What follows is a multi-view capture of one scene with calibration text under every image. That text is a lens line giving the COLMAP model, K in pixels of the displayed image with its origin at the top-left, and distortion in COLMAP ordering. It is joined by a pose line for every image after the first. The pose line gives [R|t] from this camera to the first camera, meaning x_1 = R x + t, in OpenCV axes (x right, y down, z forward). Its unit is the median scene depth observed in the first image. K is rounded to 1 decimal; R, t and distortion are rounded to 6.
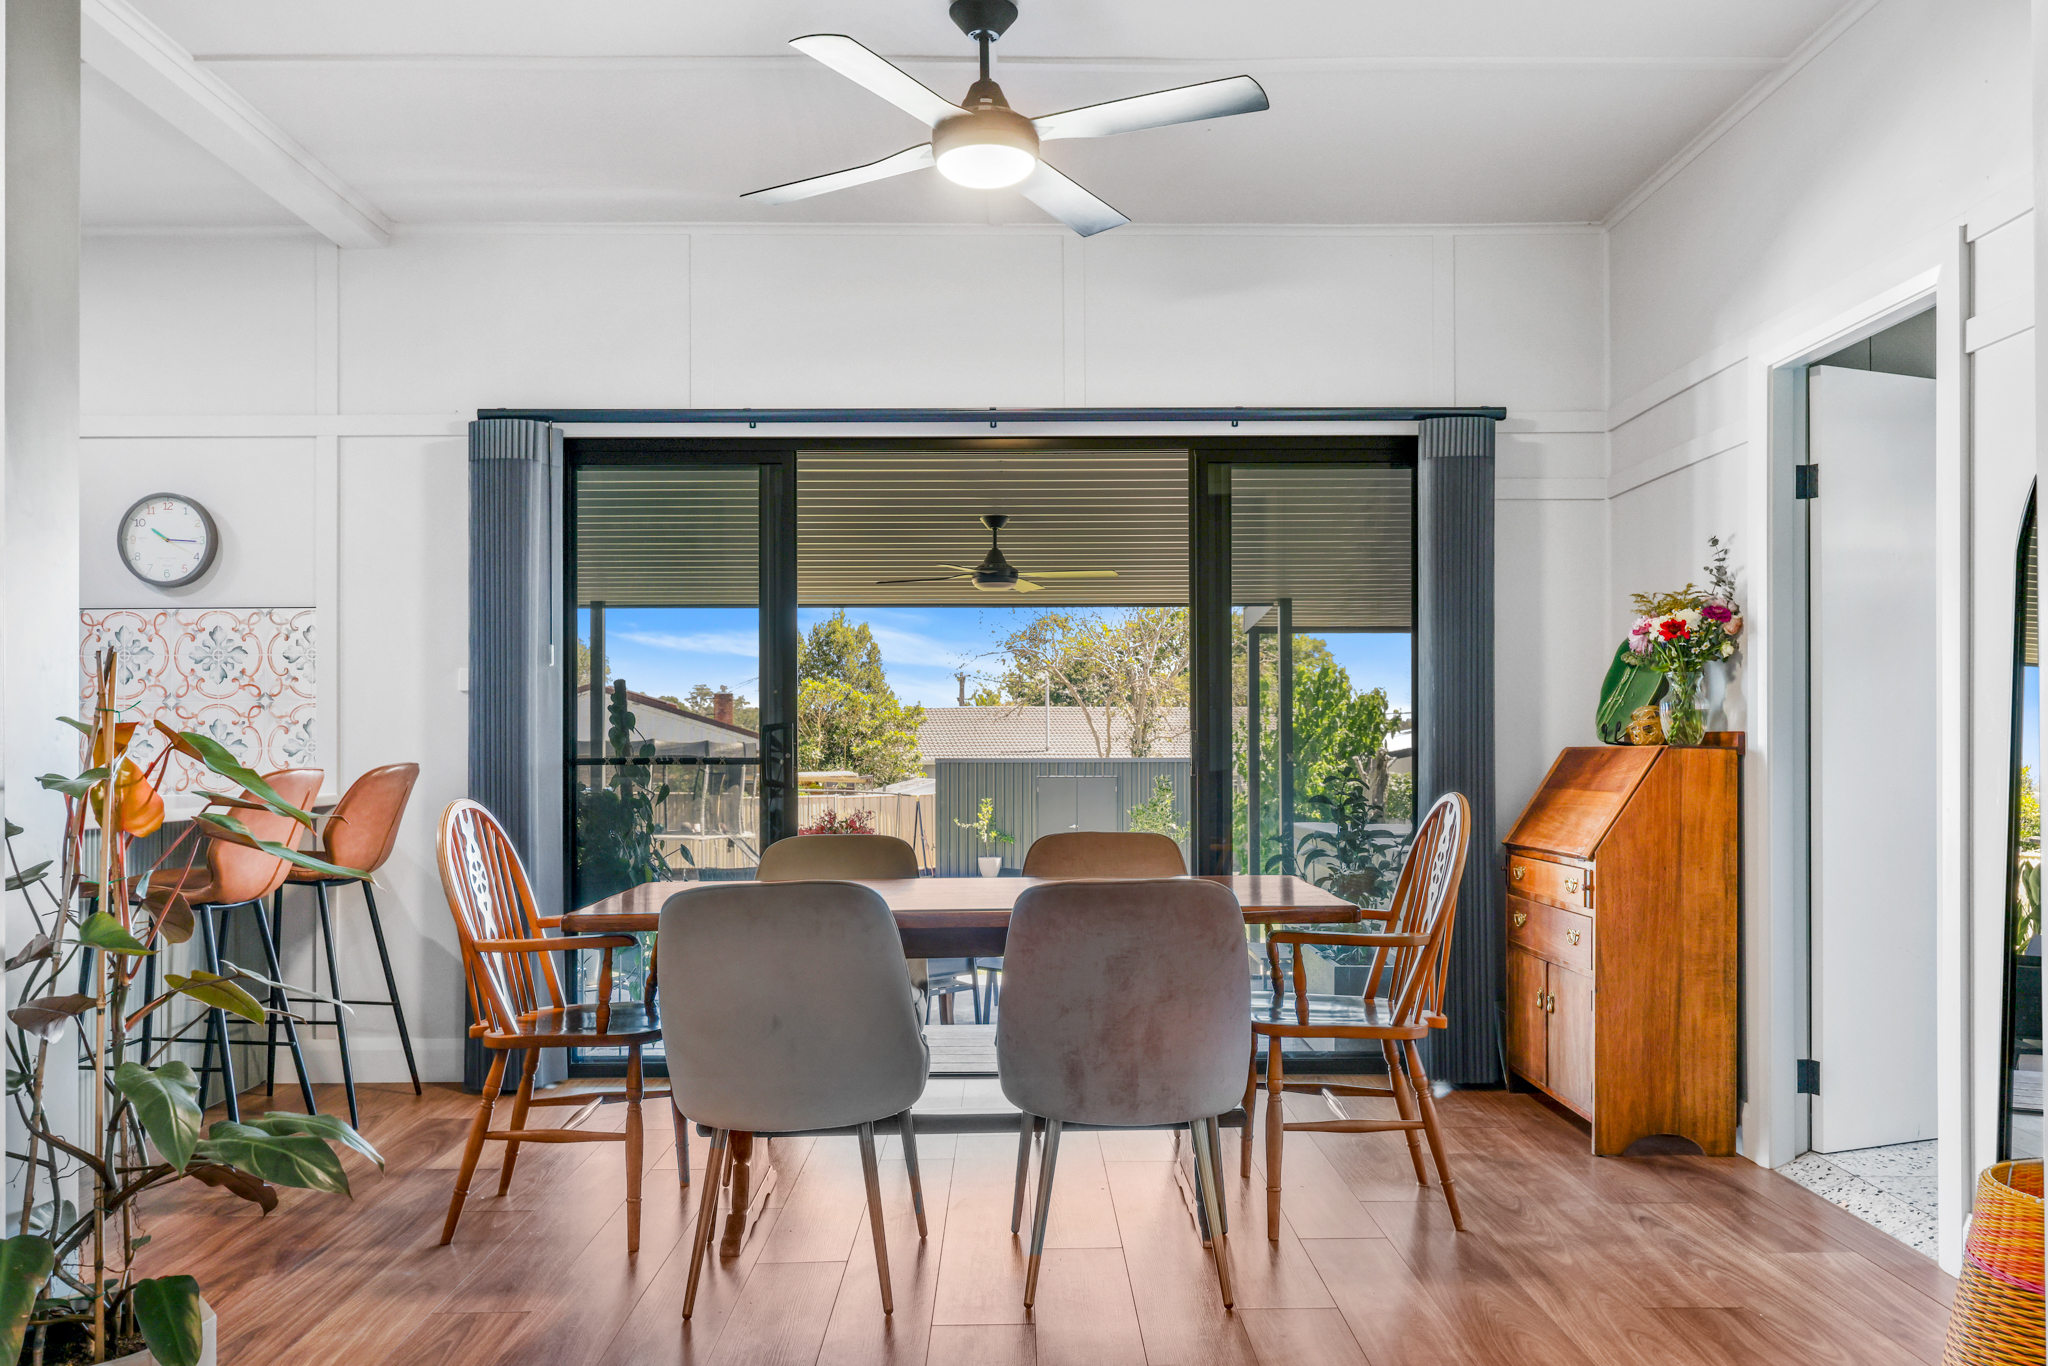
lens RADIAL K [[1564.8, 0, 1021.7], [0, 1564.8, 726.1], [0, 0, 1]] dist [0.006567, 0.002451]
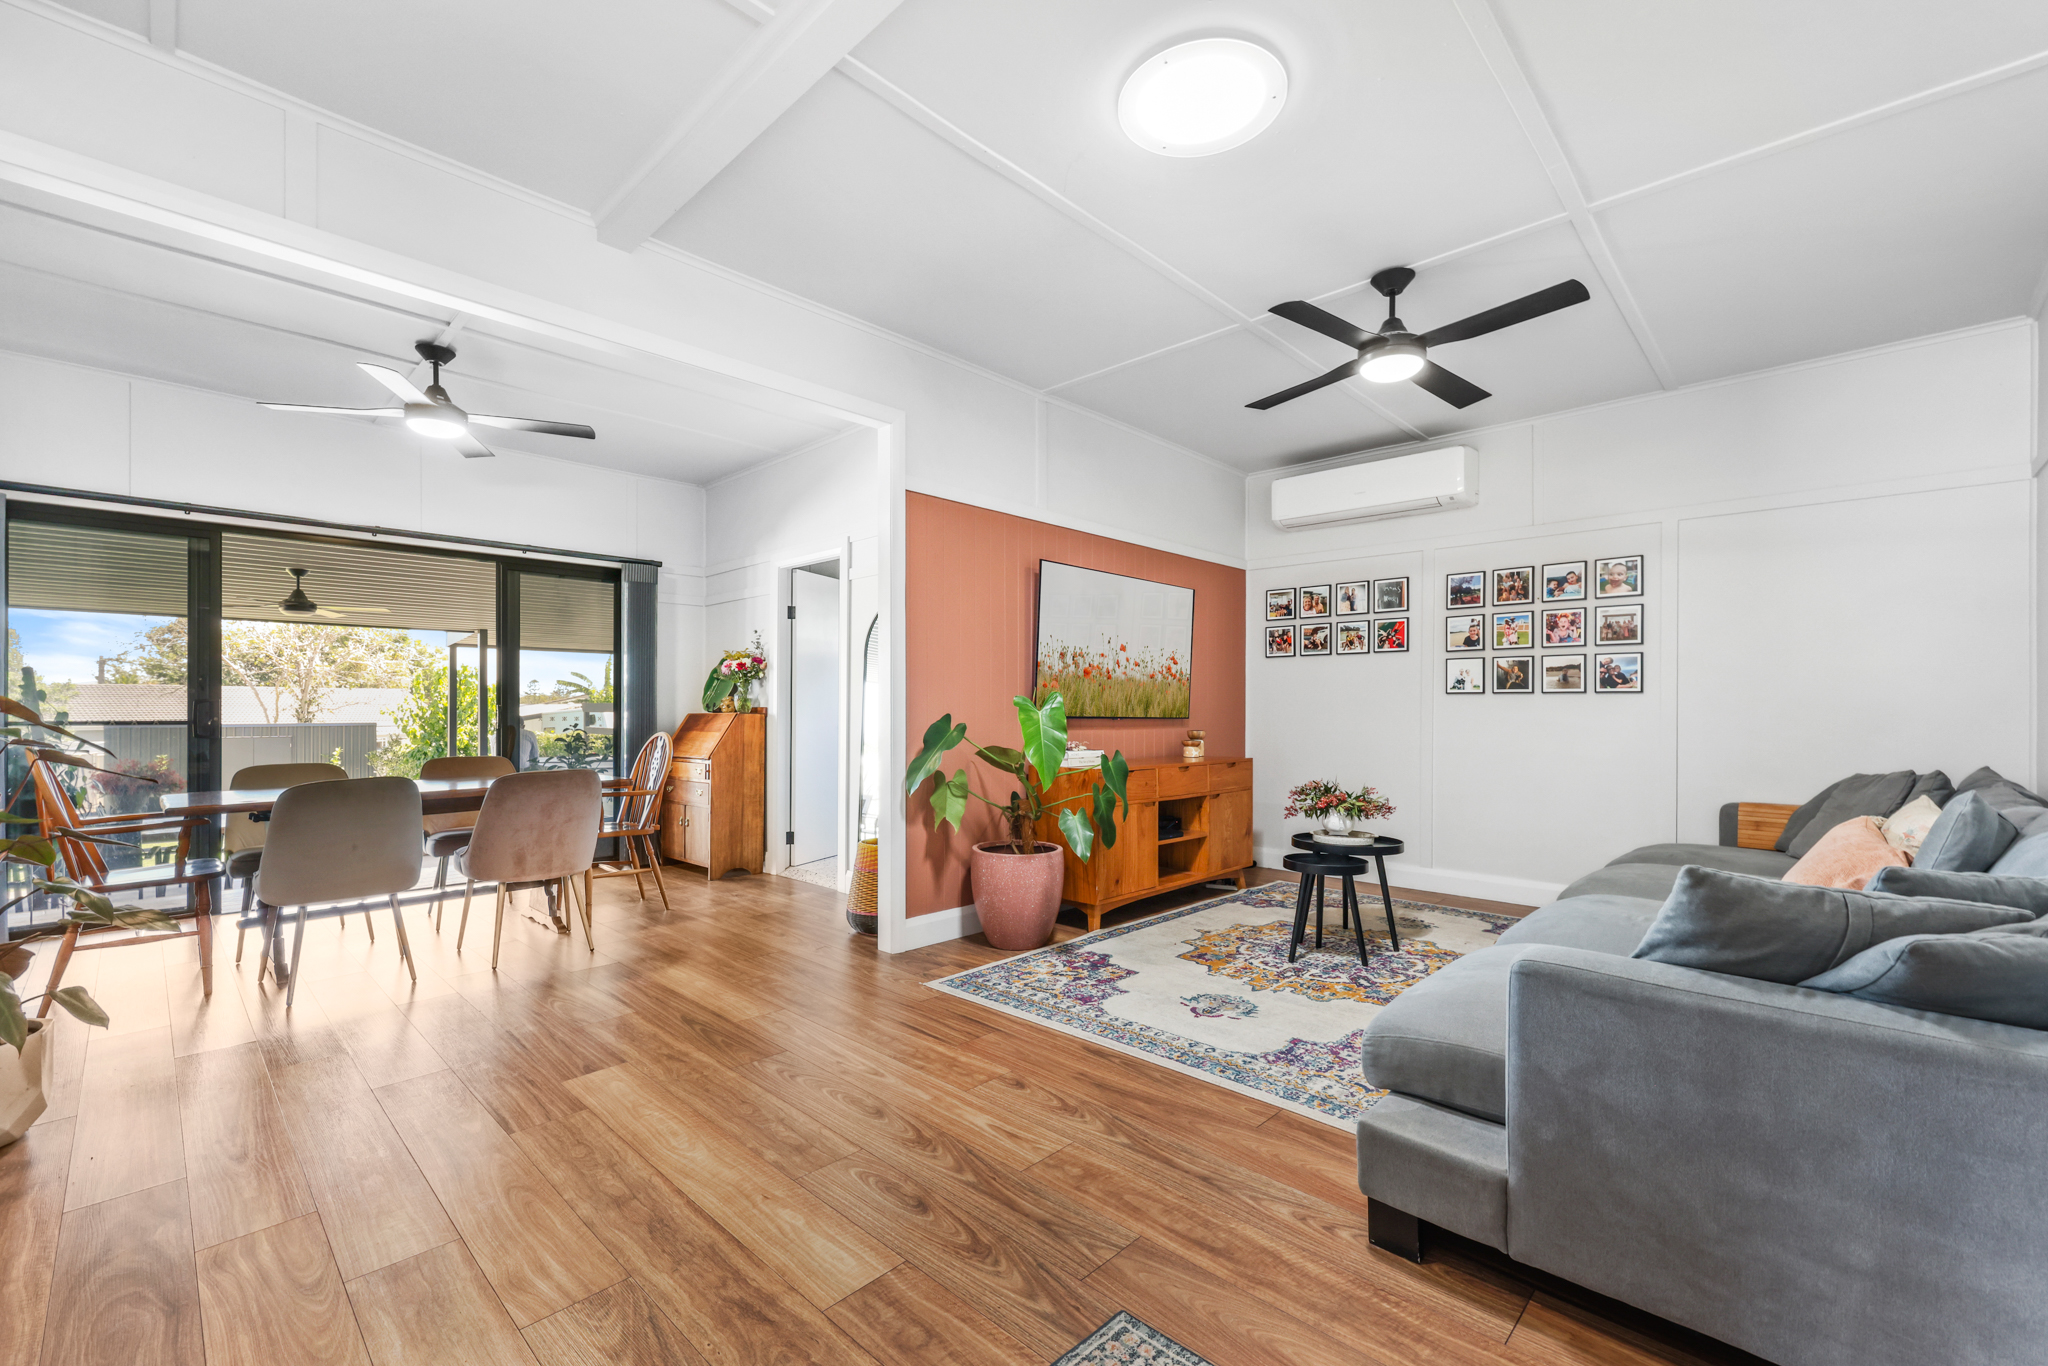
lens RADIAL K [[851.4, 0, 1026.0], [0, 851.4, 711.0], [0, 0, 1]] dist [-0.000096, 0.000017]
pose [[0.704762, 0.003331, 0.709436, -0.220472], [-0.008723, 0.999954, 0.003970, 0.000512], [-0.709390, -0.008986, 0.704759, -0.270977]]
